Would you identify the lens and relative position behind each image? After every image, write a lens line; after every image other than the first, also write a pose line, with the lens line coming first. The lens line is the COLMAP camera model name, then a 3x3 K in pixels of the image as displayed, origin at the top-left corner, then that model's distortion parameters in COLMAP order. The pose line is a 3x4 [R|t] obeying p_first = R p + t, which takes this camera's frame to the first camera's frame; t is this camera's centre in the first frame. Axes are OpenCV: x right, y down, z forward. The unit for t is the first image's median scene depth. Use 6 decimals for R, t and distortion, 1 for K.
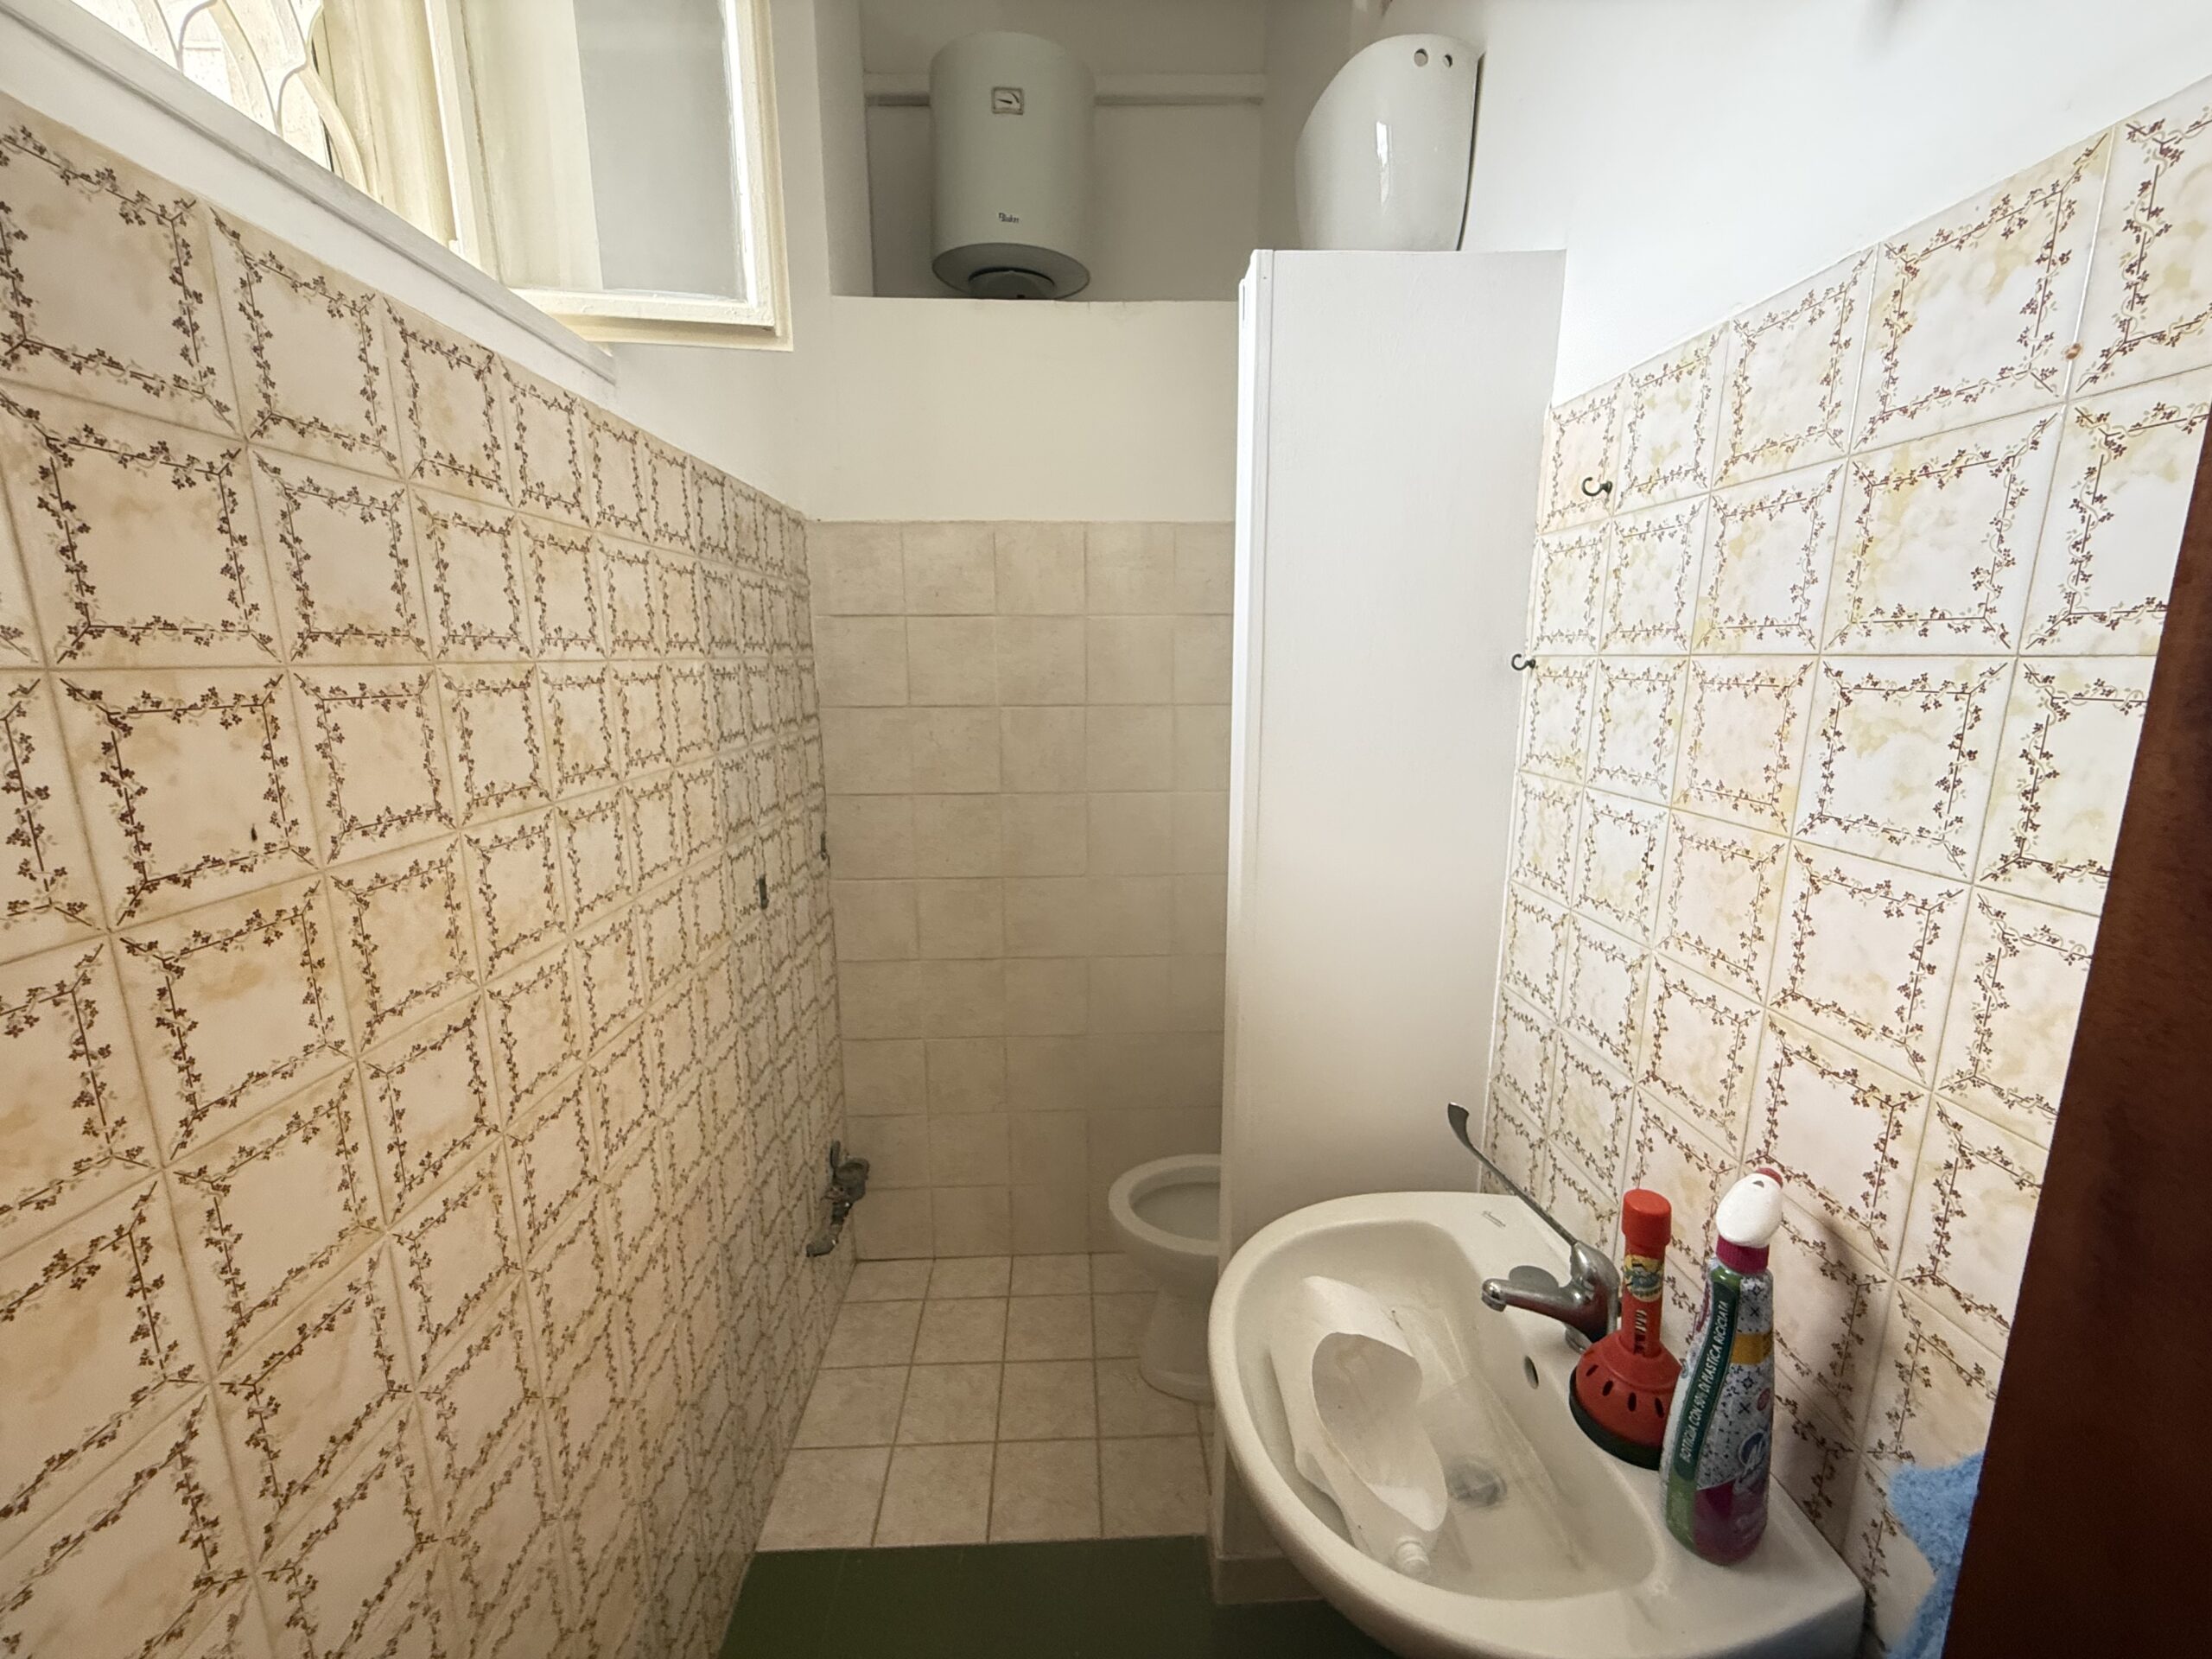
lens RADIAL K [[885.9, 0, 1103.4], [0, 885.9, 832.1], [0, 0, 1]] dist [0.000110, 0.000135]
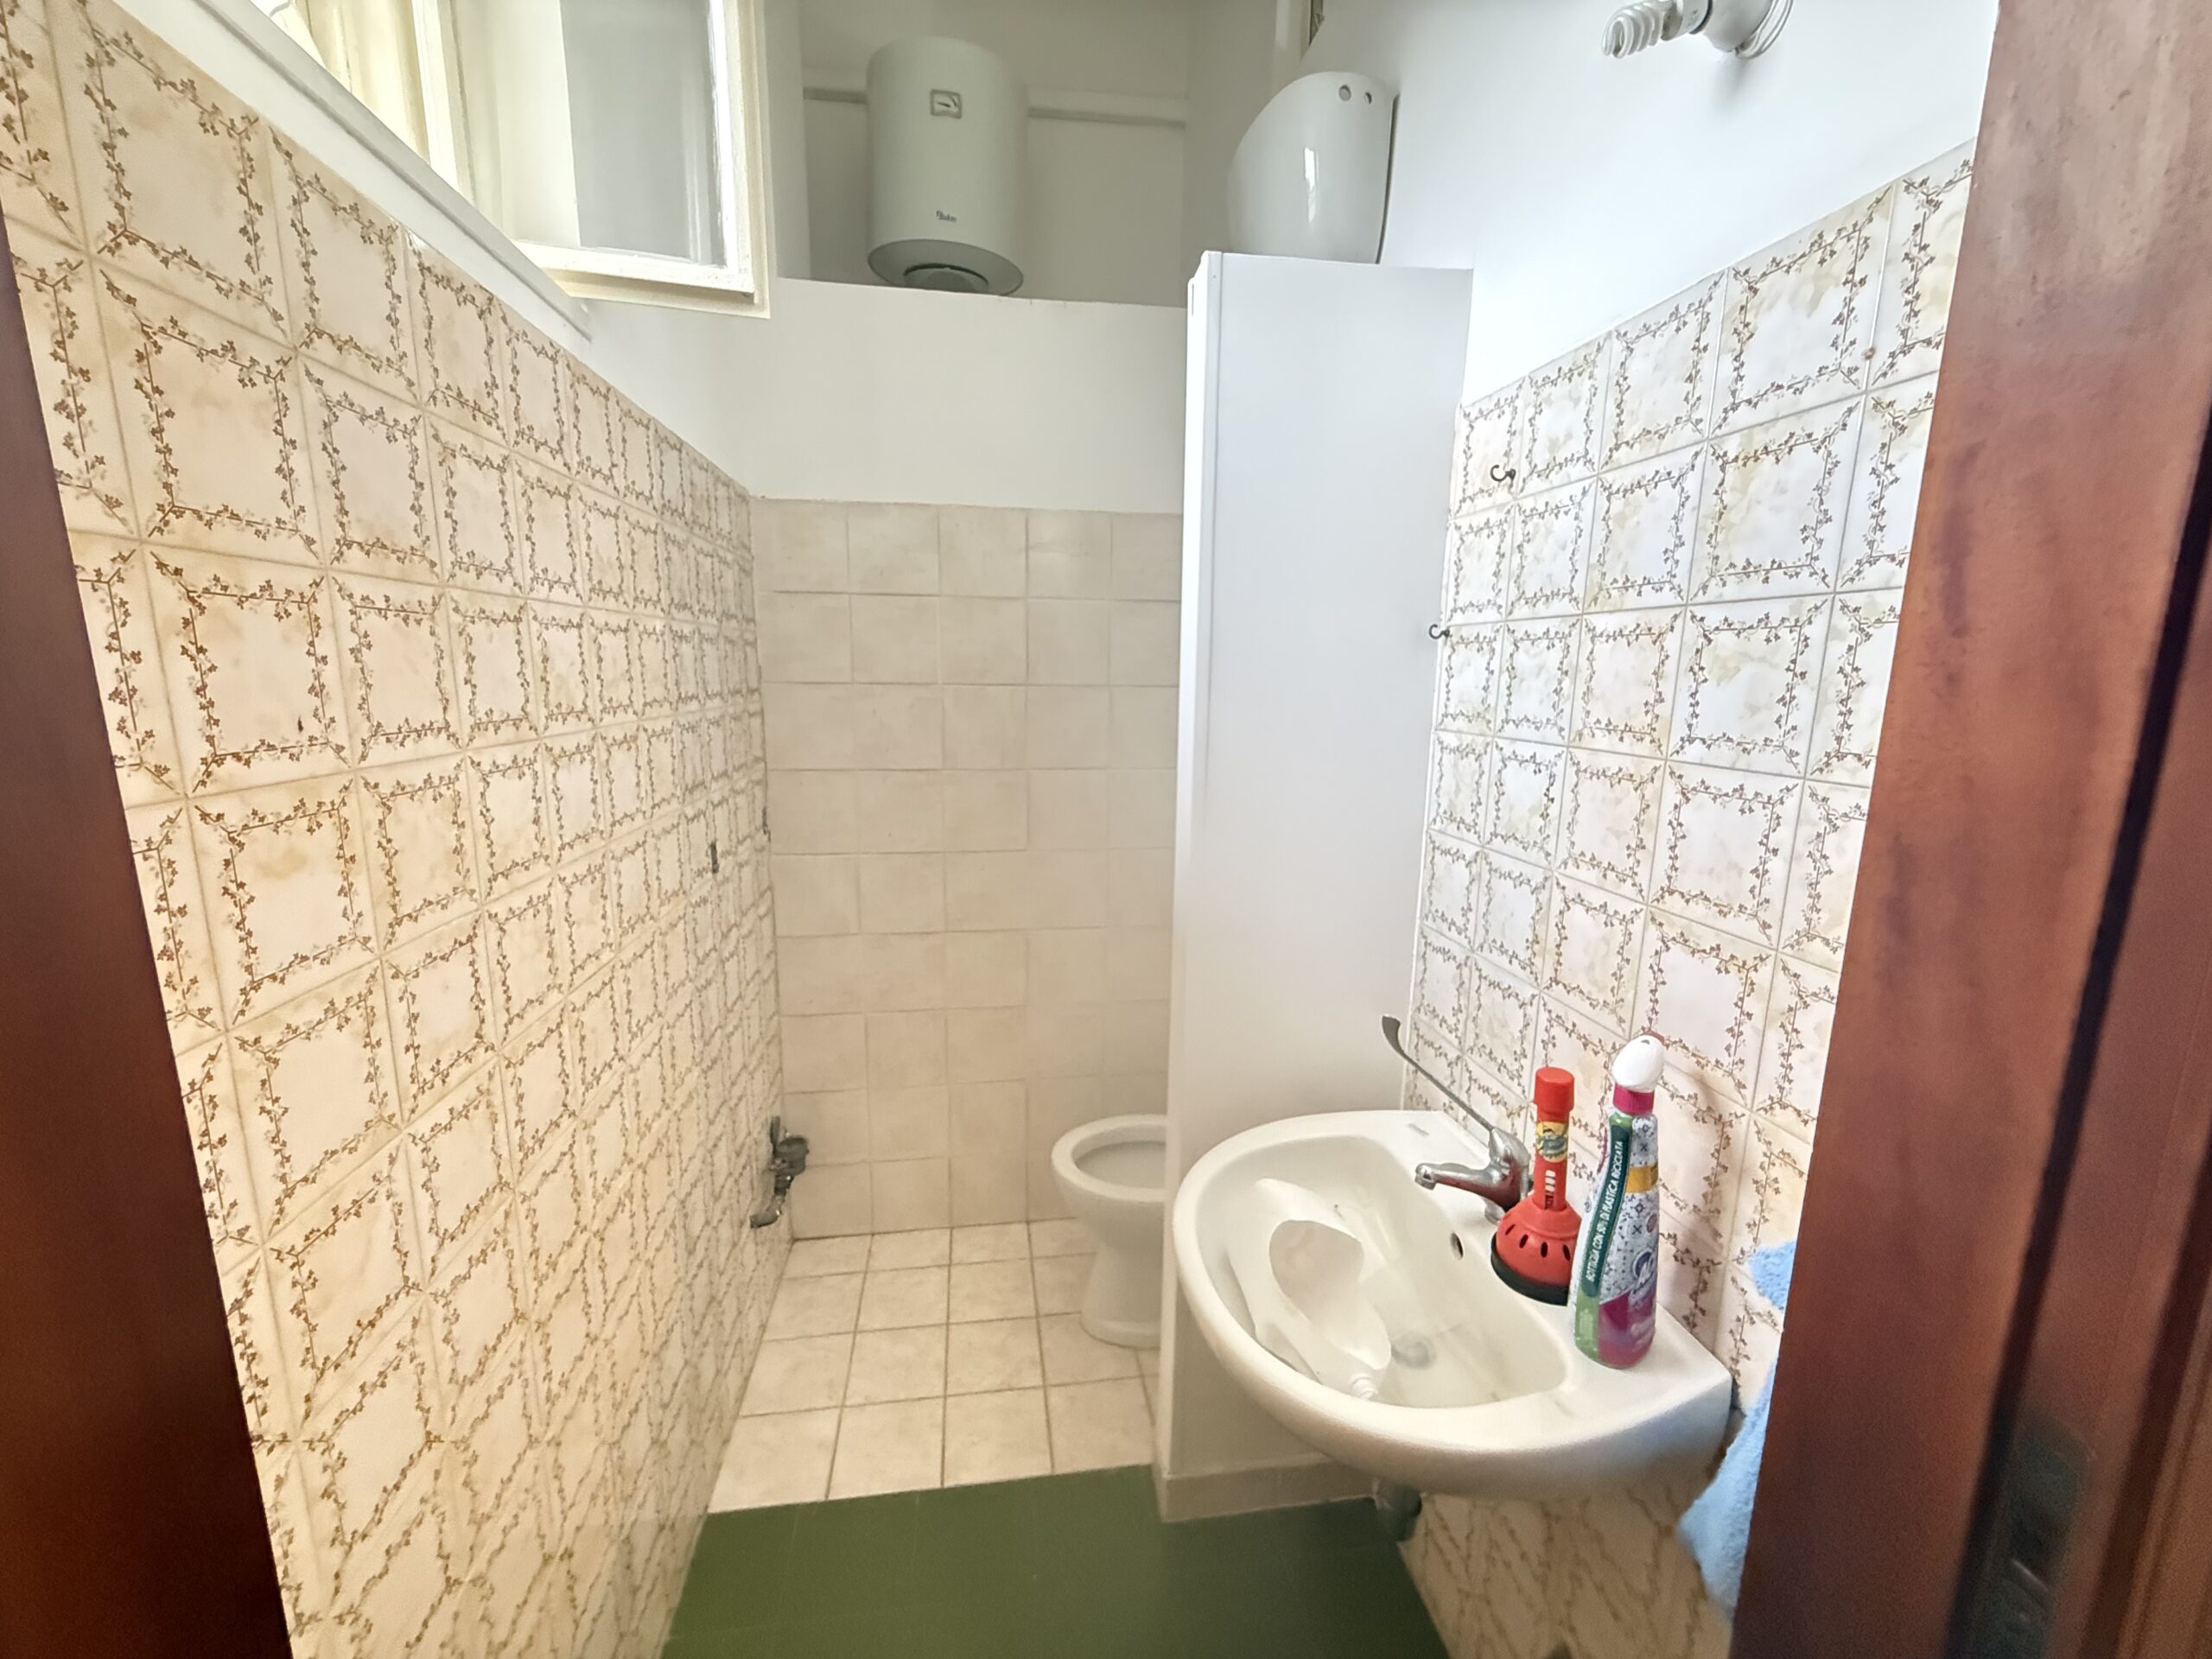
lens RADIAL K [[885.9, 0, 1103.4], [0, 885.9, 832.1], [0, 0, 1]] dist [0.000110, 0.000135]
pose [[0.994502, -0.001900, 0.104700, -0.101148], [0.003375, 0.999897, -0.013916, 0.114228], [-0.104663, 0.014193, 0.994406, -0.104399]]
